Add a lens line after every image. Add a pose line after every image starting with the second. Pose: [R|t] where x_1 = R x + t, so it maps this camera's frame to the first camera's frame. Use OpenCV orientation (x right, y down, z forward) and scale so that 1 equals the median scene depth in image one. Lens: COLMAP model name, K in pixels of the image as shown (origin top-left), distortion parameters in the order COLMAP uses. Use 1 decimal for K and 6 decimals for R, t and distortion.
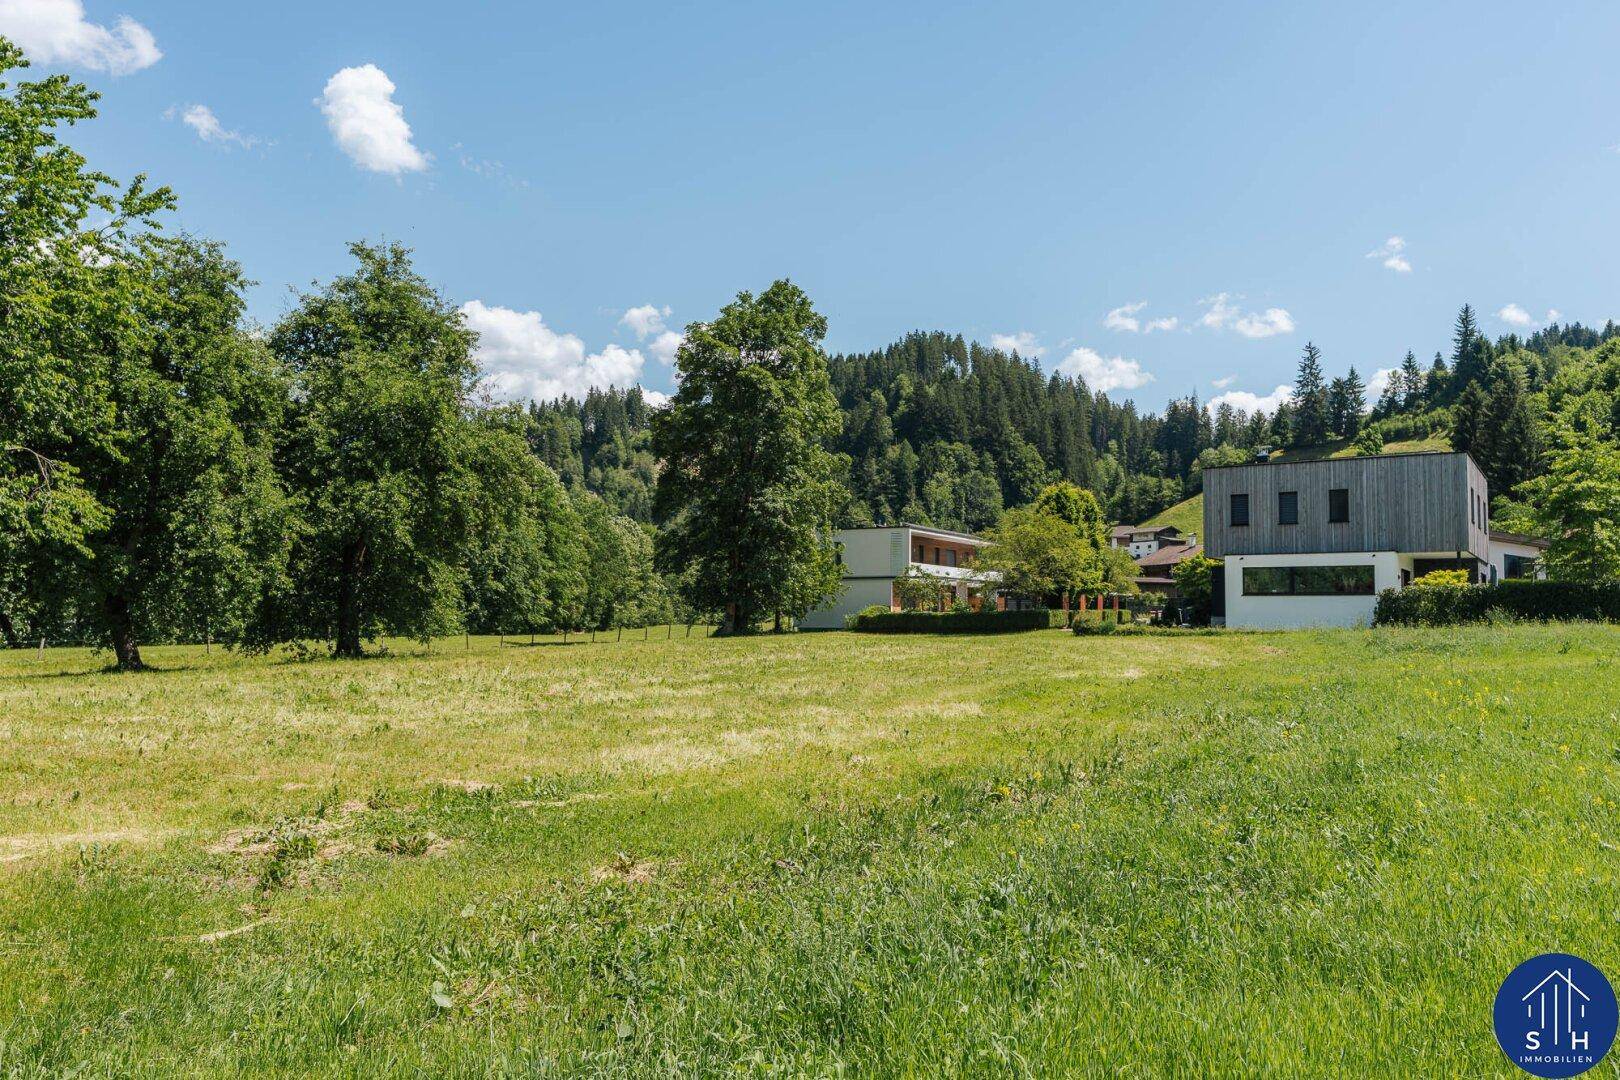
lens RADIAL K [[1266.3, 0, 809.6], [0, 1266.3, 535.1], [0, 0, 1]] dist [-0.040086, -0.004229]
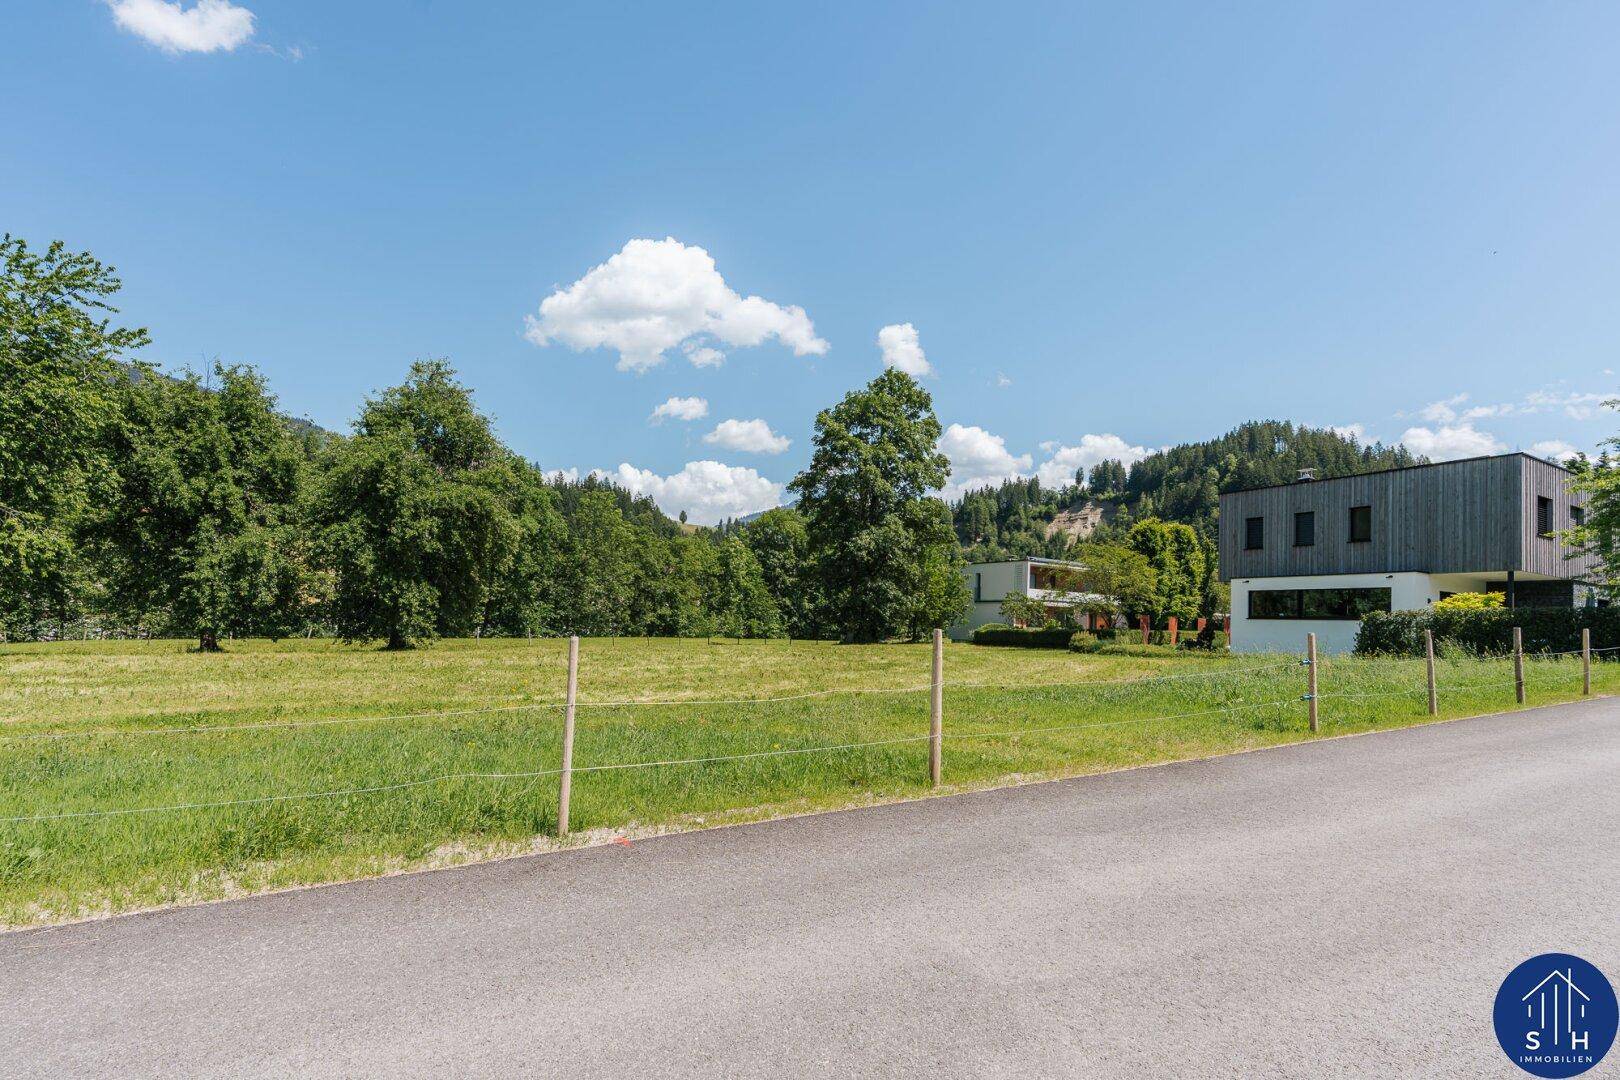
lens RADIAL K [[793.2, 0, 777.4], [0, 793.2, 573.7], [0, 0, 1]] dist [-0.014219, 0.000146]
pose [[0.883251, -0.009258, -0.468810, 0.209833], [0.007032, 0.999954, -0.006497, 0.009519], [0.468848, 0.002441, 0.883275, 0.189698]]
